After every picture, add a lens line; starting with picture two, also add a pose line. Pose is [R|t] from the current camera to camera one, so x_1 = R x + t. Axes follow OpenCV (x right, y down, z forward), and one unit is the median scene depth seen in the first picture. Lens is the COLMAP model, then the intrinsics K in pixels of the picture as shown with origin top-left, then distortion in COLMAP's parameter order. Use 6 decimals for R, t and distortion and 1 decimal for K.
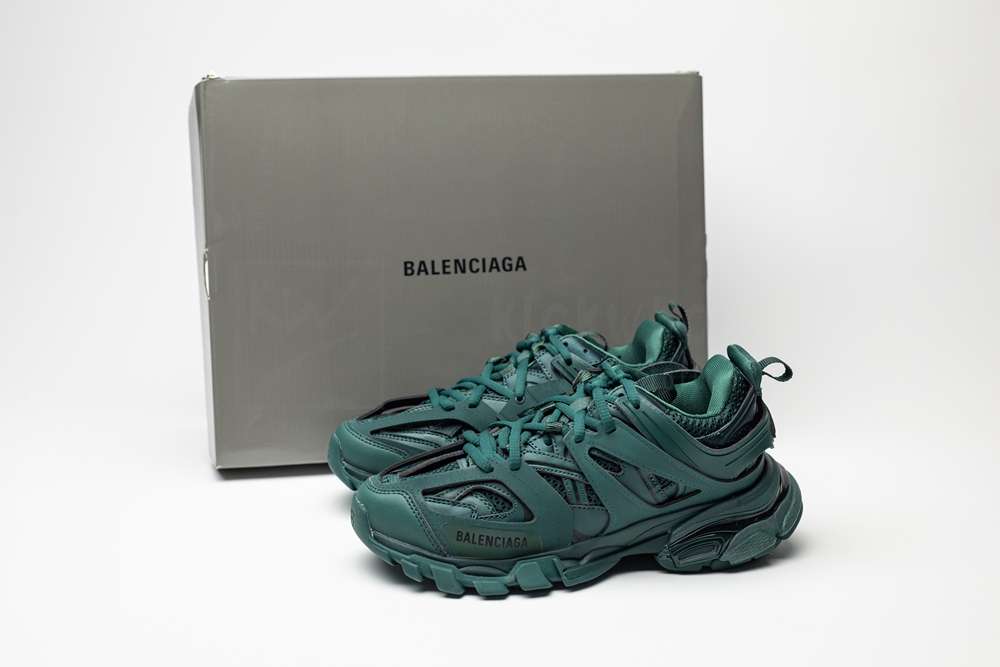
lens RADIAL K [[1654.7, 0, 500.8], [0, 1654.7, 317.0], [0, 0, 1]] dist [-0.043899, -1.142312]
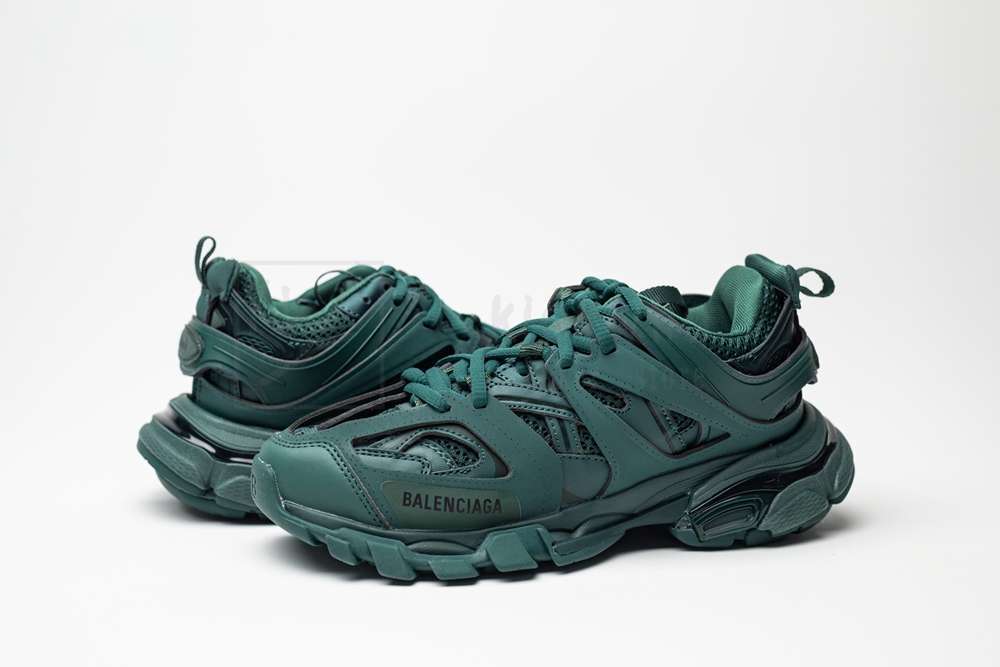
lens RADIAL K [[1654.7, 0, 500.8], [0, 1654.7, 317.0], [0, 0, 1]] dist [-0.043899, -1.142312]
pose [[0.995999, -0.020177, 0.087059, -0.044636], [0.027730, 0.995871, -0.086438, 0.115422], [-0.084956, 0.088506, 0.992446, 0.276078]]
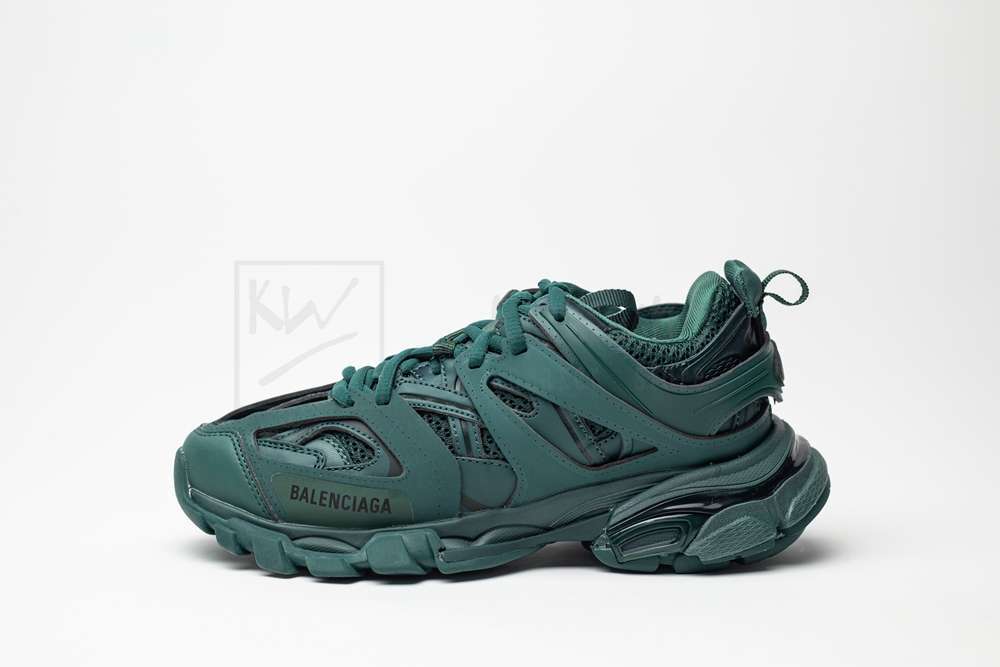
lens RADIAL K [[1654.7, 0, 500.8], [0, 1654.7, 317.0], [0, 0, 1]] dist [-0.043899, -1.142312]
pose [[0.980054, 0.011721, -0.198386, 0.195162], [-0.038302, 0.990683, -0.130688, 0.144914], [0.195006, 0.135680, 0.971372, 0.324306]]
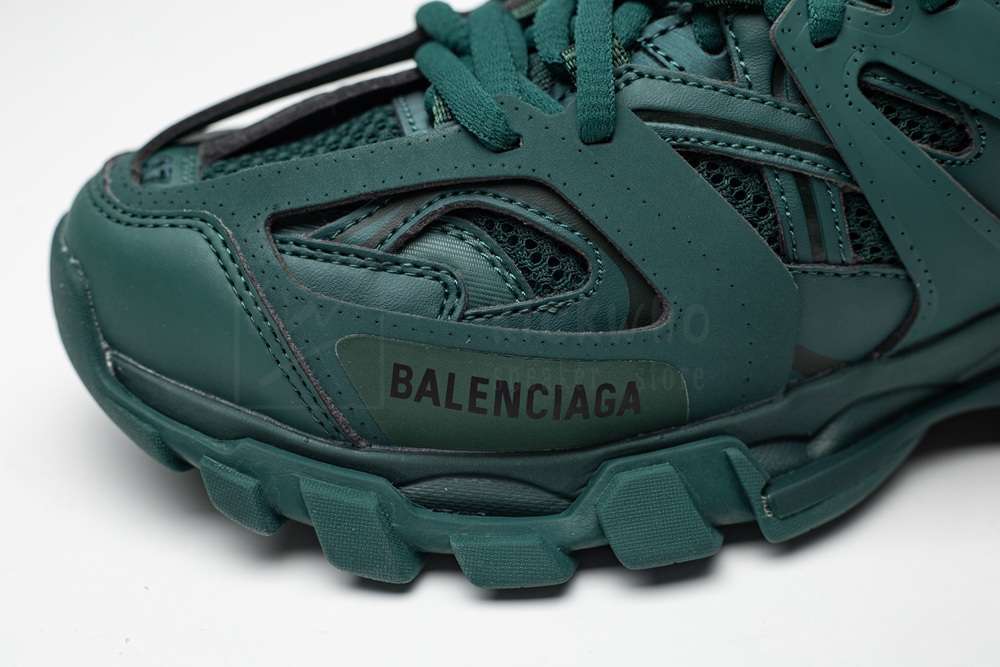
lens RADIAL K [[1654.7, 0, 500.8], [0, 1654.7, 317.0], [0, 0, 1]] dist [-0.043899, -1.142312]
pose [[0.999983, -0.005707, 0.001017, -0.008161], [0.005252, 0.966172, 0.257846, 0.048623], [-0.002454, -0.257836, 0.966186, 0.719956]]
